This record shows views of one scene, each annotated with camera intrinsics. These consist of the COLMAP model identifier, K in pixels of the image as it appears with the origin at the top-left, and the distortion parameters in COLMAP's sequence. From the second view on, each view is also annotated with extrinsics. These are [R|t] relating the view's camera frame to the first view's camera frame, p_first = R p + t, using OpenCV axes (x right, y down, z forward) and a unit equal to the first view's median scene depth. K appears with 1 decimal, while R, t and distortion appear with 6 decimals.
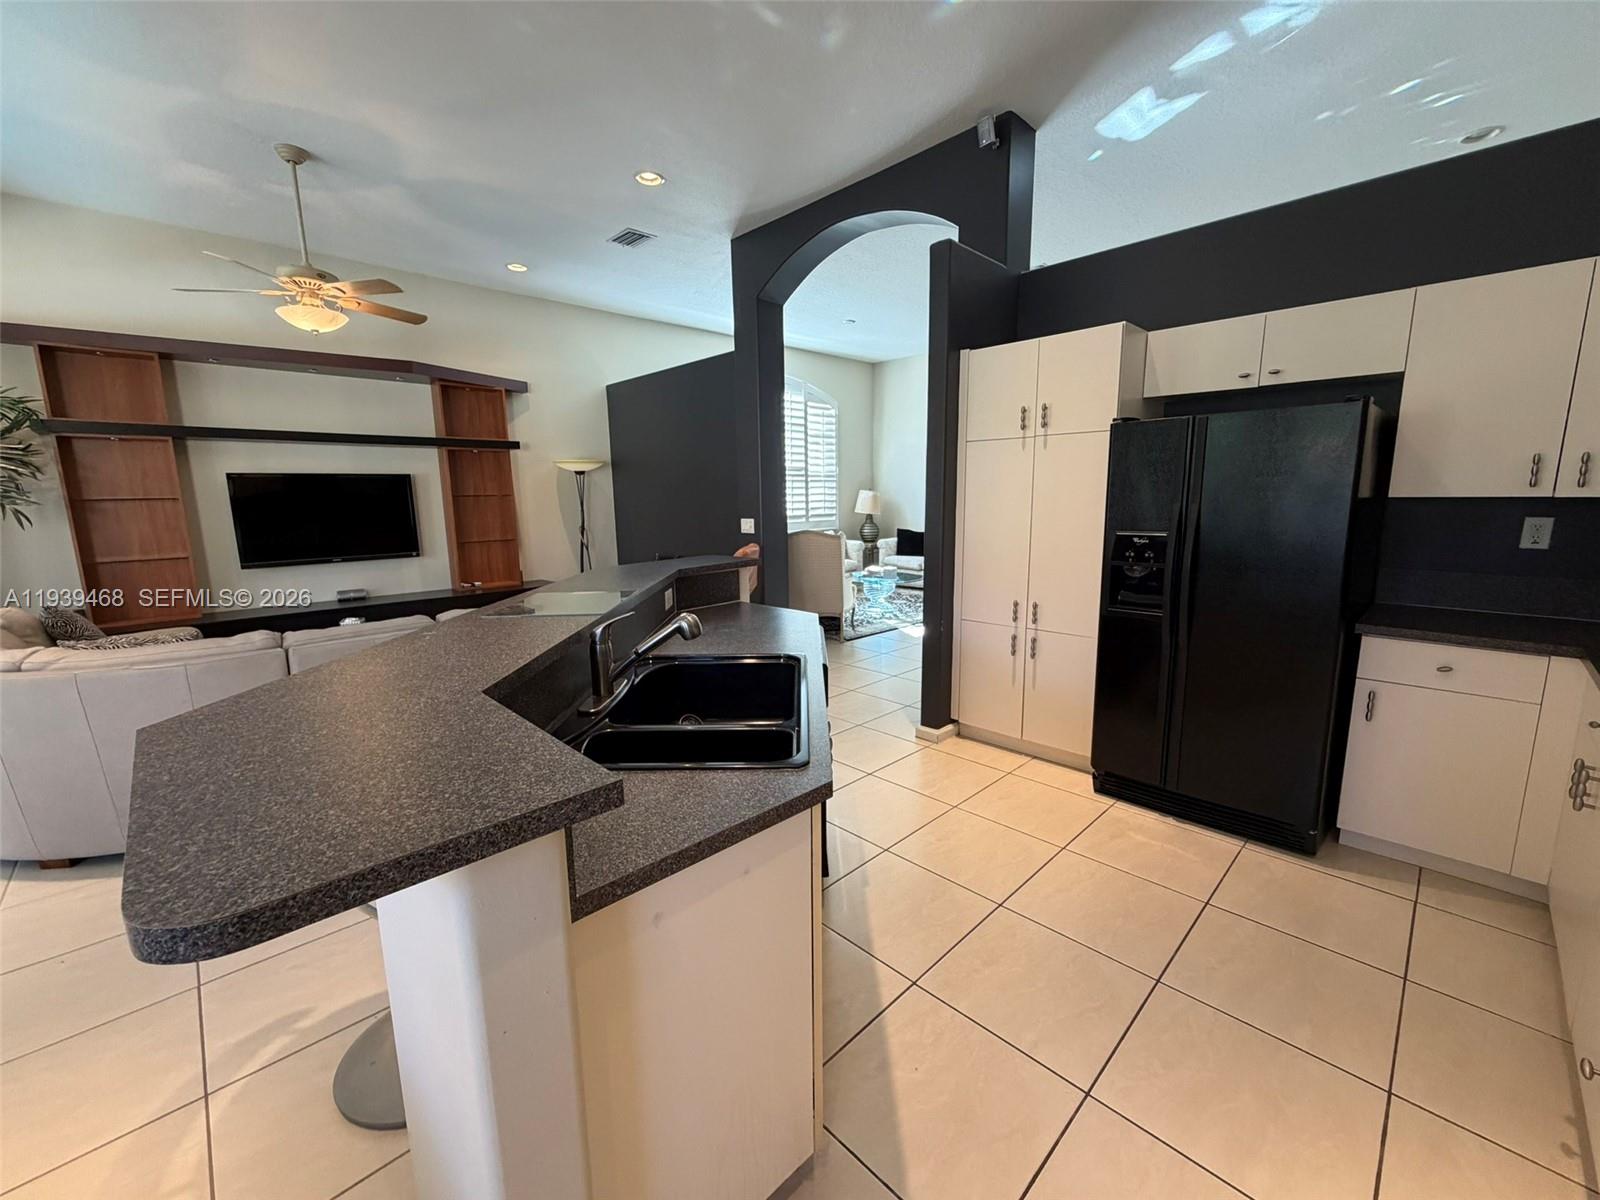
lens RADIAL K [[641.0, 0, 802.8], [0, 641.0, 601.6], [0, 0, 1]] dist [-0.000145, 0.000260]
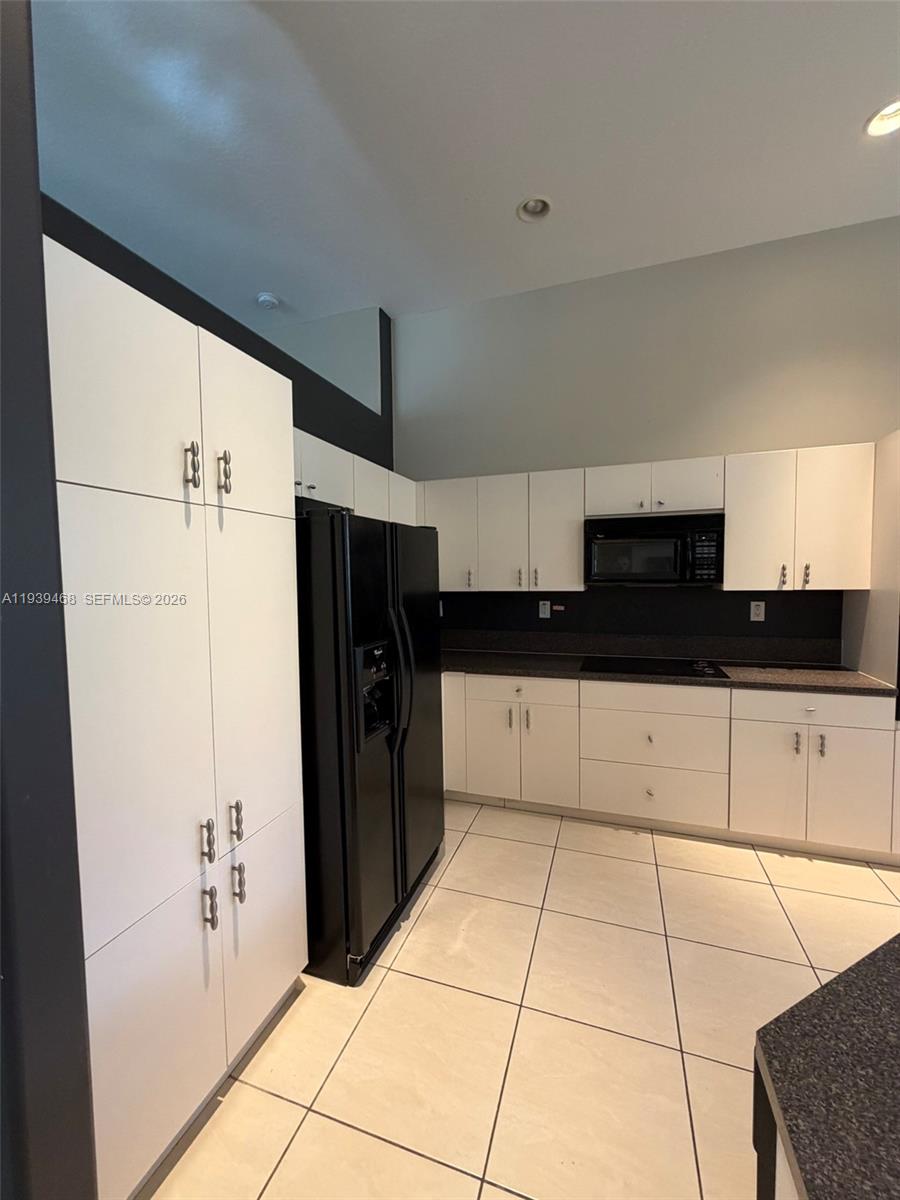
lens RADIAL K [[481.9, 0, 446.5], [0, 481.9, 600.1], [0, 0, 1]] dist [0.001007, -0.000040]
pose [[-0.444744, -0.026767, 0.895258, -0.051964], [0.170349, 0.978780, 0.113890, -0.111200], [-0.879309, 0.203158, -0.430747, 0.589447]]
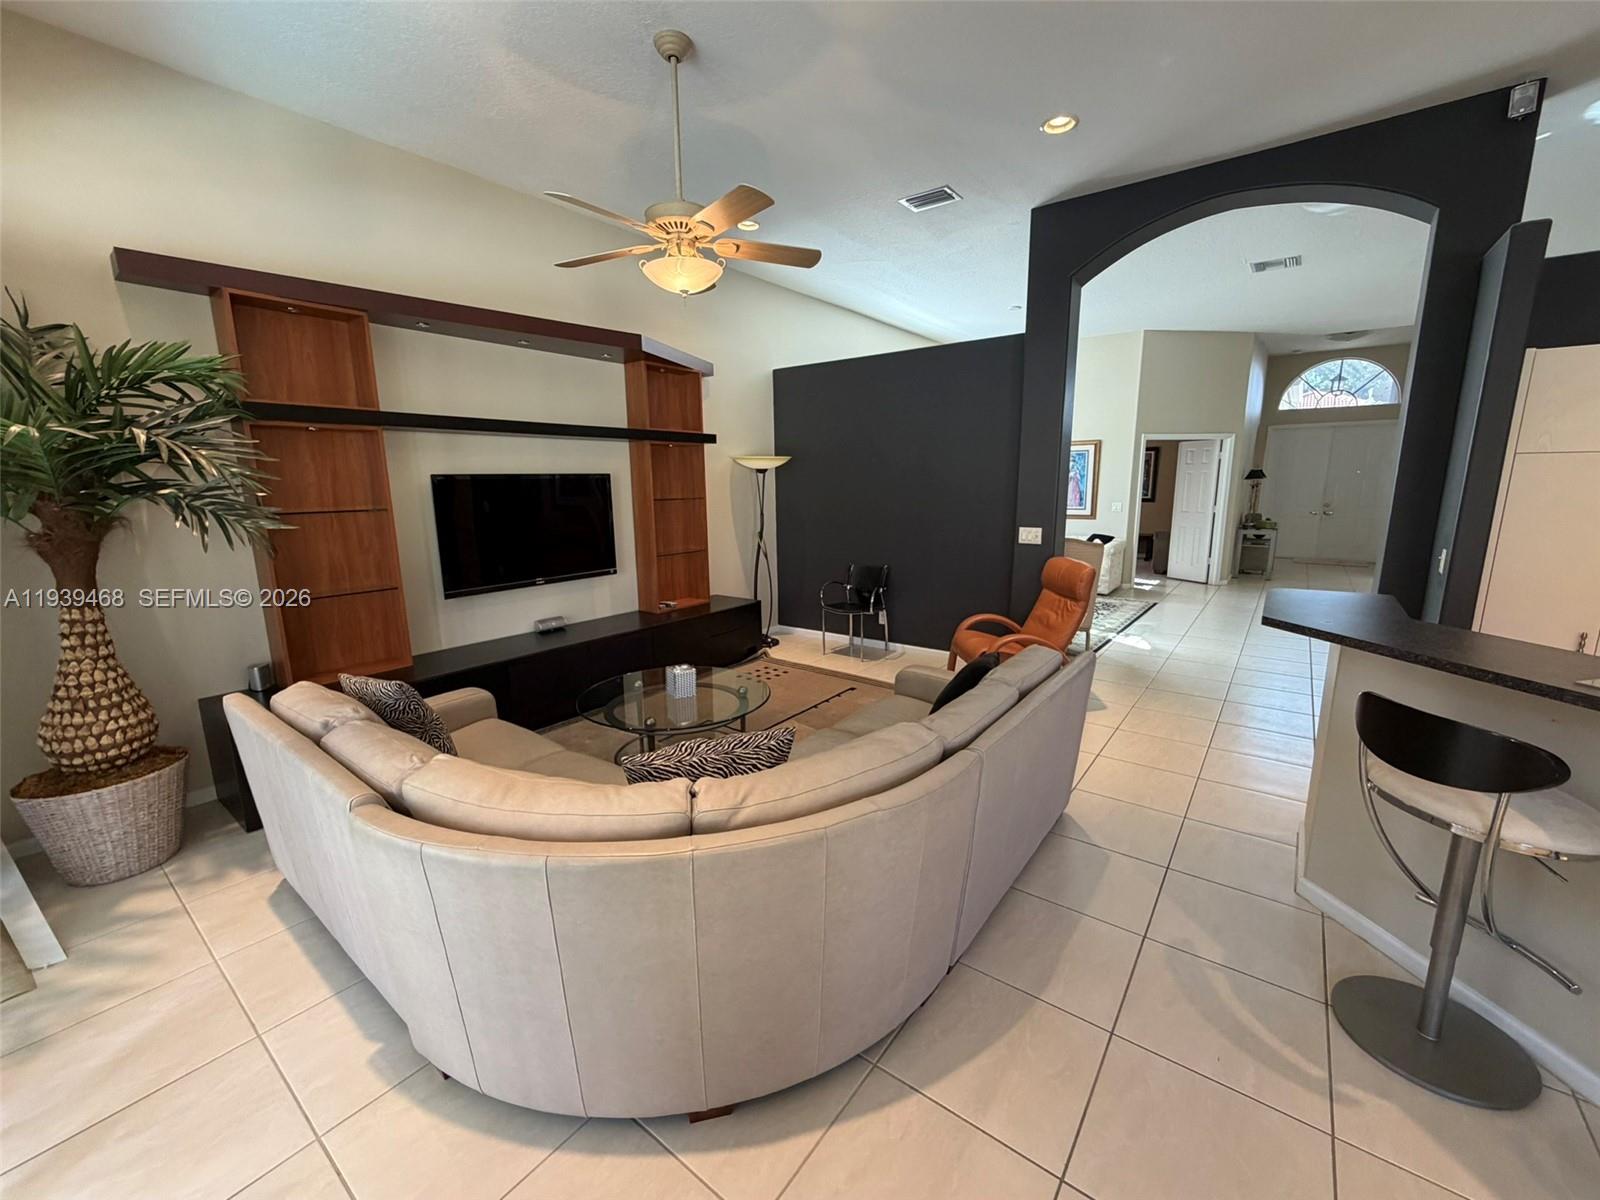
lens RADIAL K [[642.5, 0, 804.7], [0, 642.5, 599.5], [0, 0, 1]] dist [0.001007, -0.000040]
pose [[0.989512, -0.022073, 0.142756, -0.530821], [0.019733, 0.999647, 0.017789, -0.052511], [-0.143098, -0.014785, 0.989598, 0.165510]]
